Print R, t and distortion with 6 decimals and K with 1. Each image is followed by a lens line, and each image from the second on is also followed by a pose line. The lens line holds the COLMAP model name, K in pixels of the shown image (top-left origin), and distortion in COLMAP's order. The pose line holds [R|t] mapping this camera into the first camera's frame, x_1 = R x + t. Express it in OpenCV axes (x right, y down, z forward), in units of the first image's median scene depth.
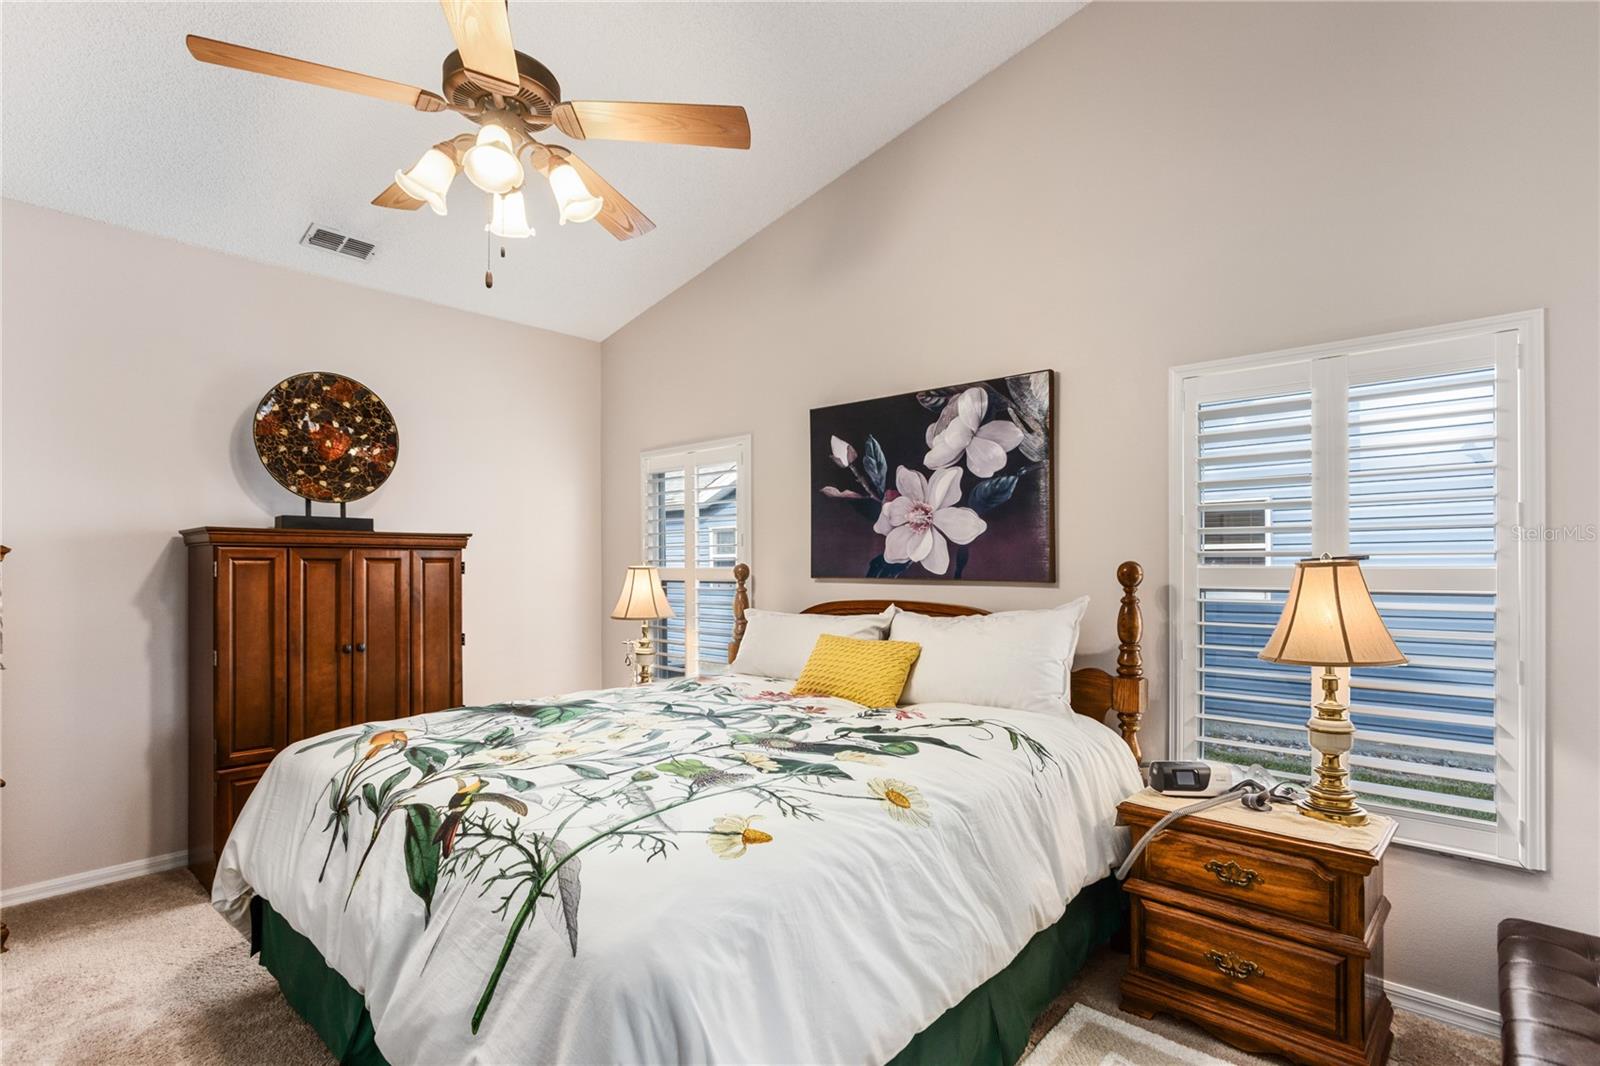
lens RADIAL K [[775.7, 0, 819.6], [0, 775.7, 562.5], [0, 0, 1]] dist [-0.032585, 0.022909]
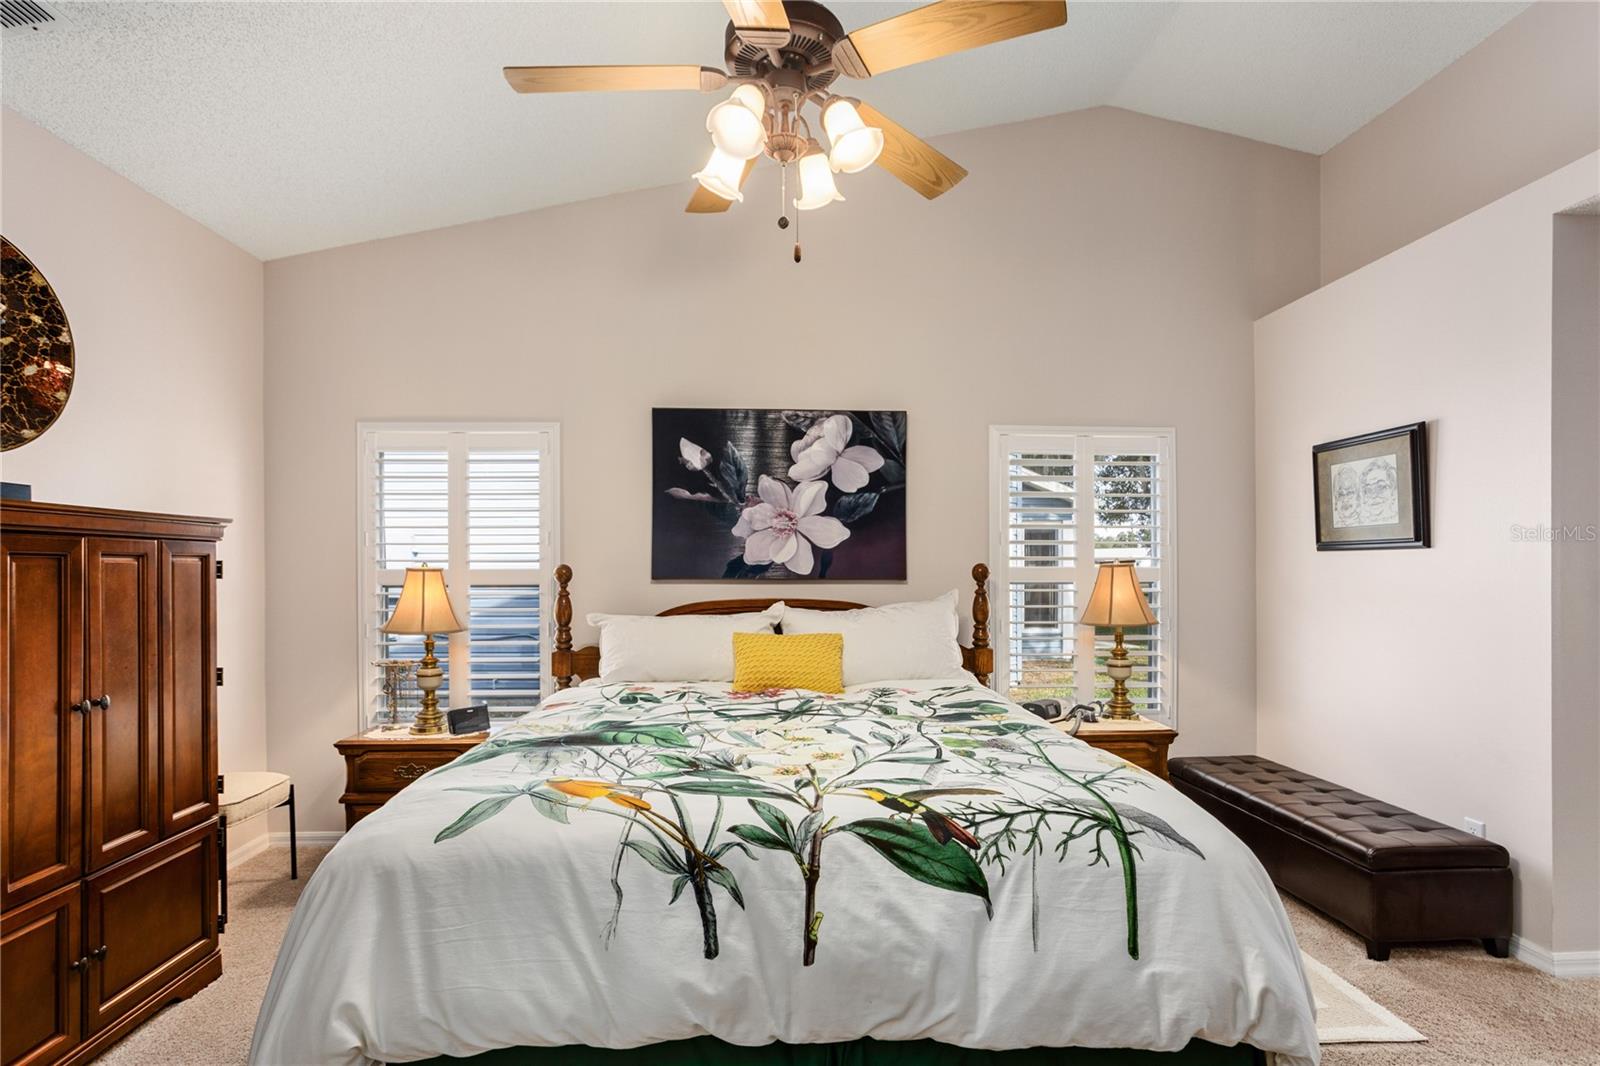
lens RADIAL K [[775.7, 0, 791.6], [0, 775.7, 559.2], [0, 0, 1]] dist [-0.032585, 0.022909]
pose [[0.711948, 0.008217, 0.702184, -0.679985], [-0.000860, 0.999941, -0.010829, 0.005388], [-0.702231, 0.007106, 0.711913, 0.216888]]
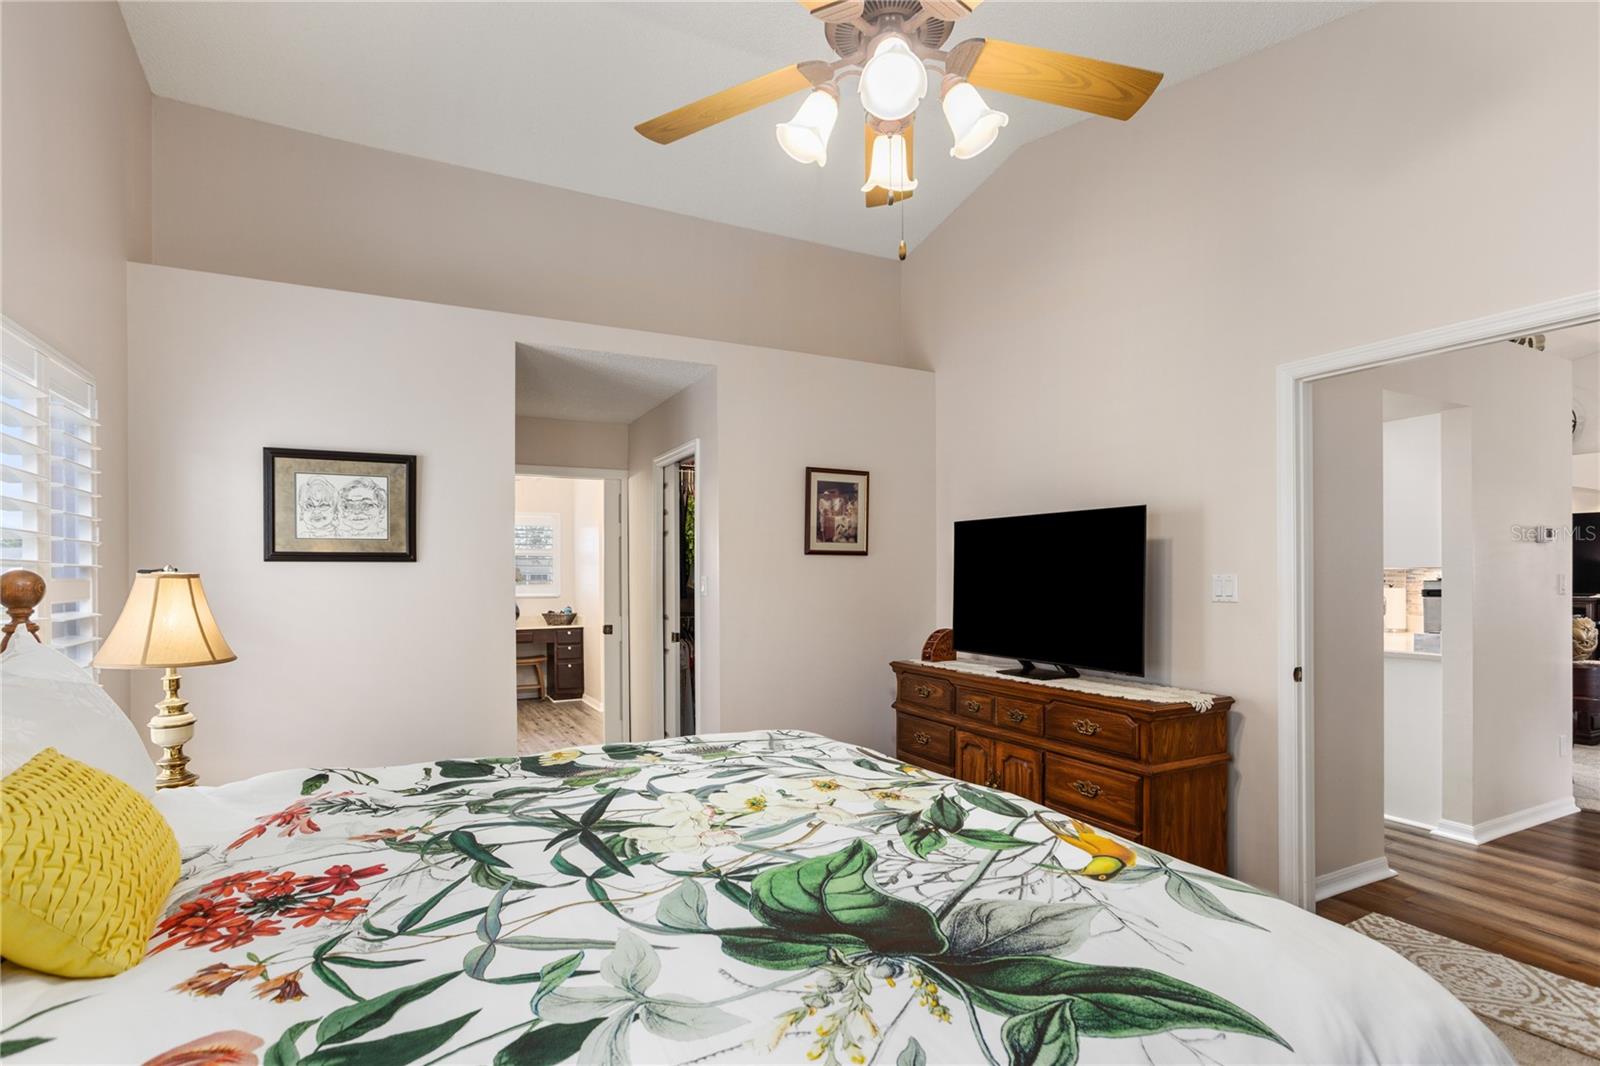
lens RADIAL K [[775.7, 0, 803.3], [0, 775.7, 577.6], [0, 0, 1]] dist [-0.032585, 0.022909]
pose [[-0.927795, 0.010582, 0.372940, -0.407886], [0.009543, 0.999944, -0.004633, 0.013881], [-0.372968, -0.000739, -0.927844, 1.167606]]
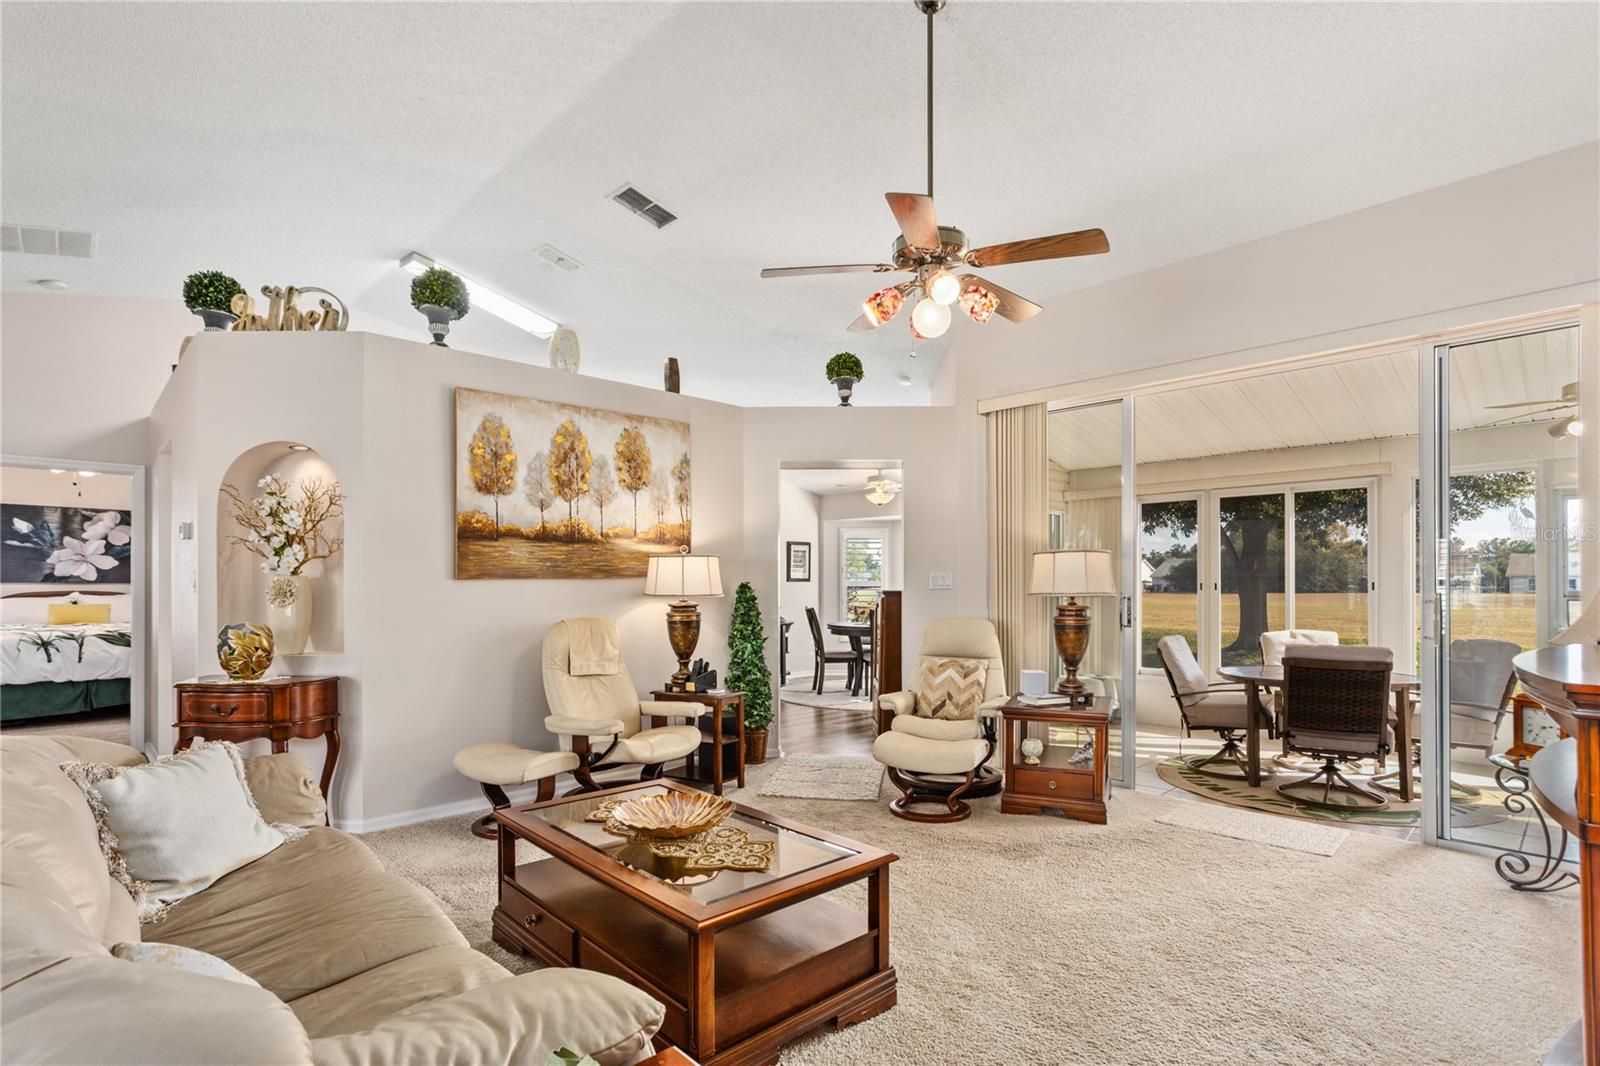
lens RADIAL K [[775.7, 0, 795.4], [0, 775.7, 581.2], [0, 0, 1]] dist [-0.032585, 0.022909]
pose [[0.068511, 0.007225, 0.997624, -2.328928], [-0.001210, 0.999974, -0.007159, 0.034311], [-0.997650, -0.000717, 0.068518, -1.579803]]
